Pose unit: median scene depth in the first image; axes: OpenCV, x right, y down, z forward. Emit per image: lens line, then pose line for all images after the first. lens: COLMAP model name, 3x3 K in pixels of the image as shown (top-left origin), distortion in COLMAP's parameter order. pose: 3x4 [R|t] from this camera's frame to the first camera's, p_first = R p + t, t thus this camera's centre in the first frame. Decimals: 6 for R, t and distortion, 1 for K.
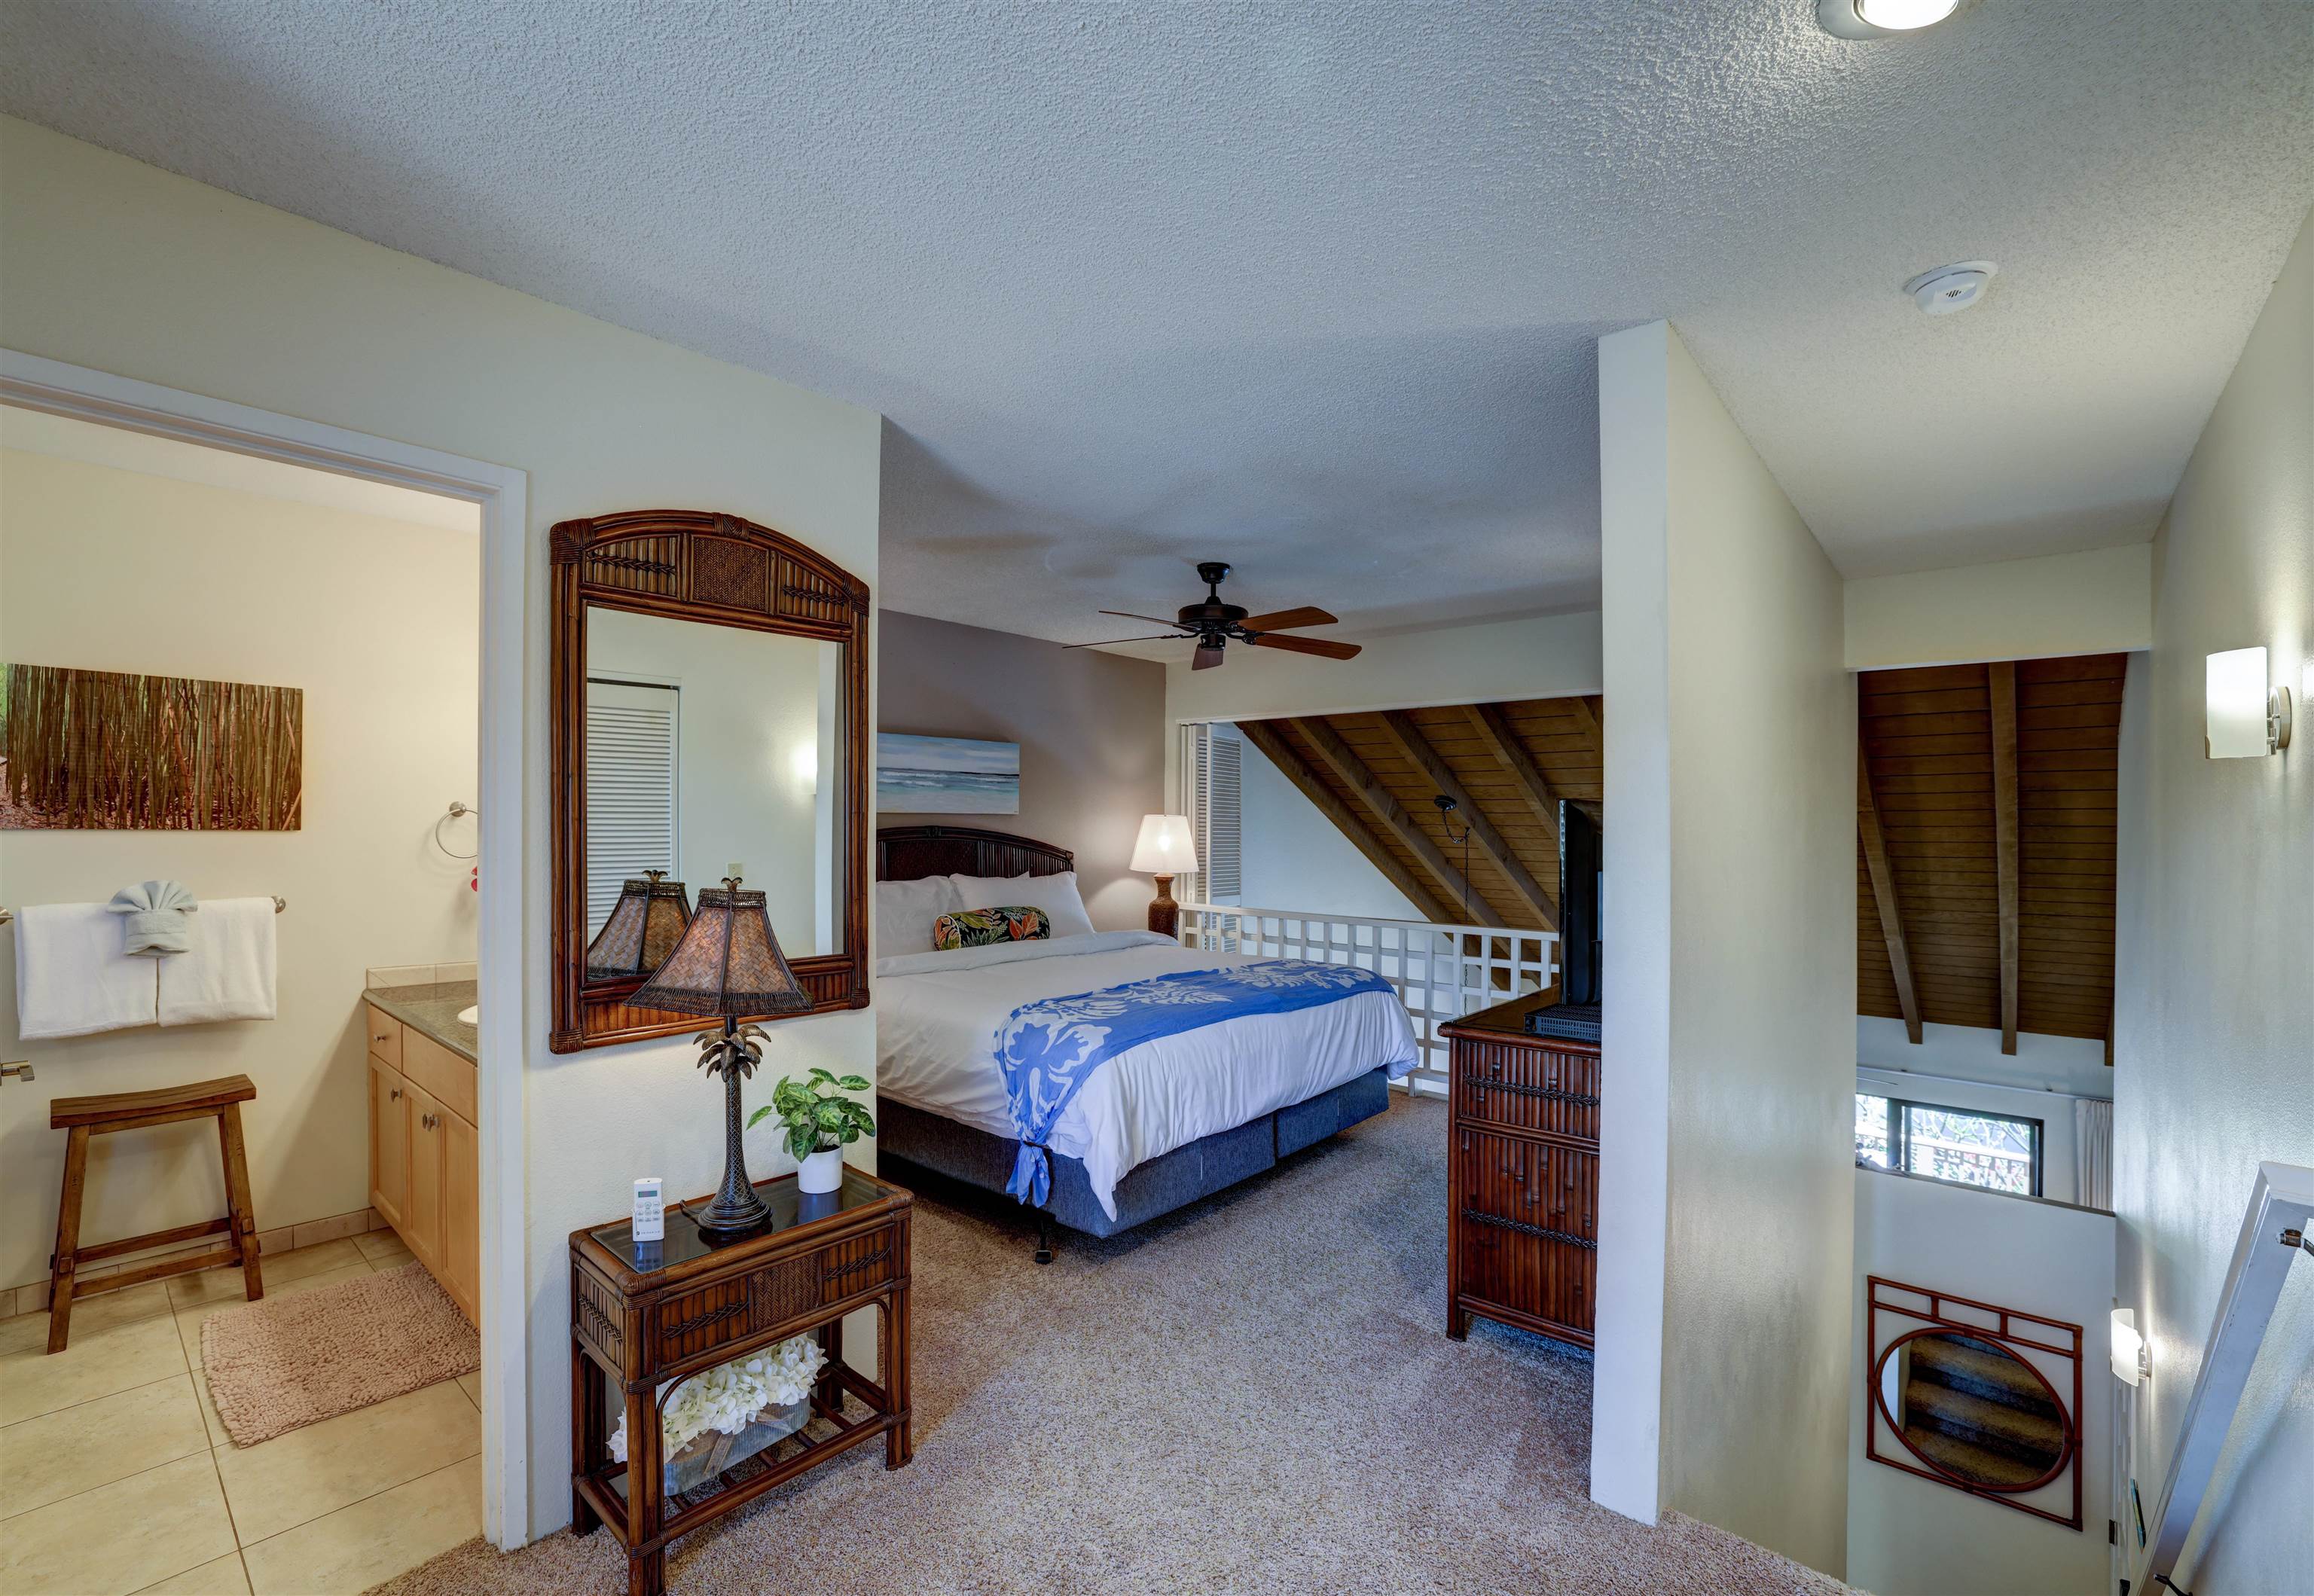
lens RADIAL K [[994.5, 0, 1155.9], [0, 994.5, 838.8], [0, 0, 1]] dist [-0.031875, -0.000308]
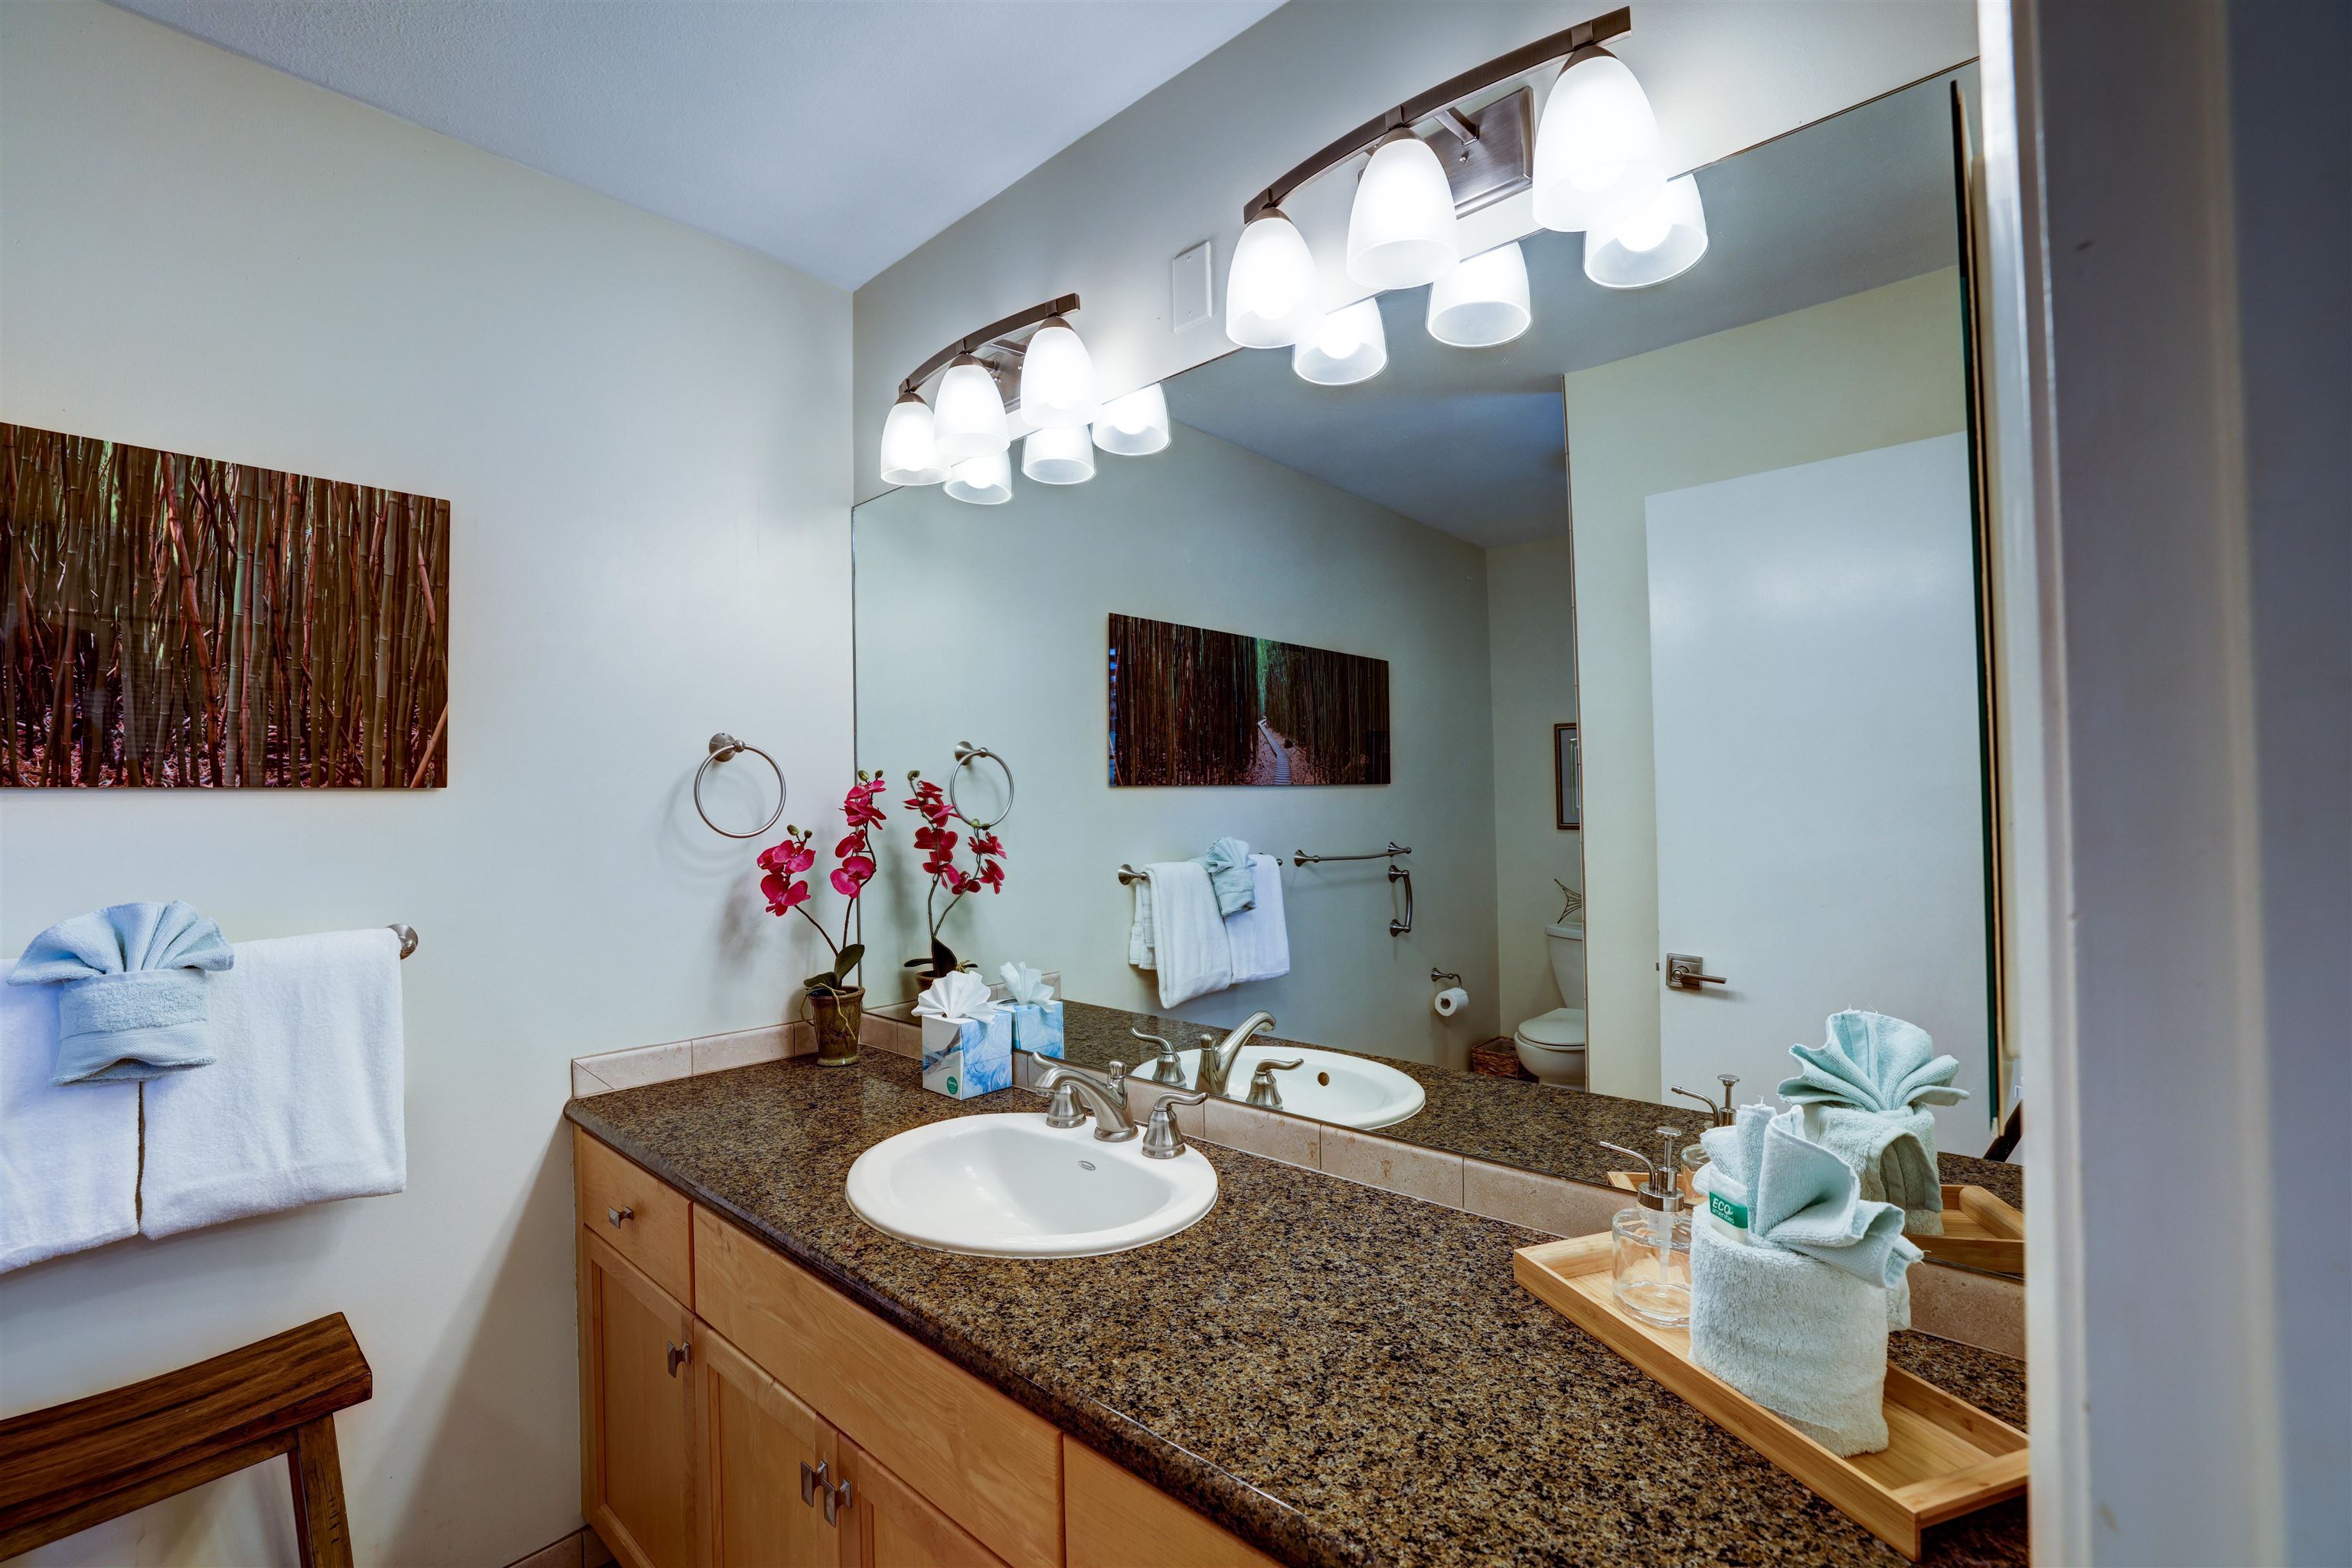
lens RADIAL K [[996.6, 0, 1176.0], [0, 996.6, 784.0], [0, 0, 1]] dist [-0.020157, 0.000297]
pose [[0.999265, -0.031954, -0.021177, -0.535903], [0.031289, 0.999028, -0.031040, 0.017651], [0.022148, 0.030355, 0.999294, 0.543174]]
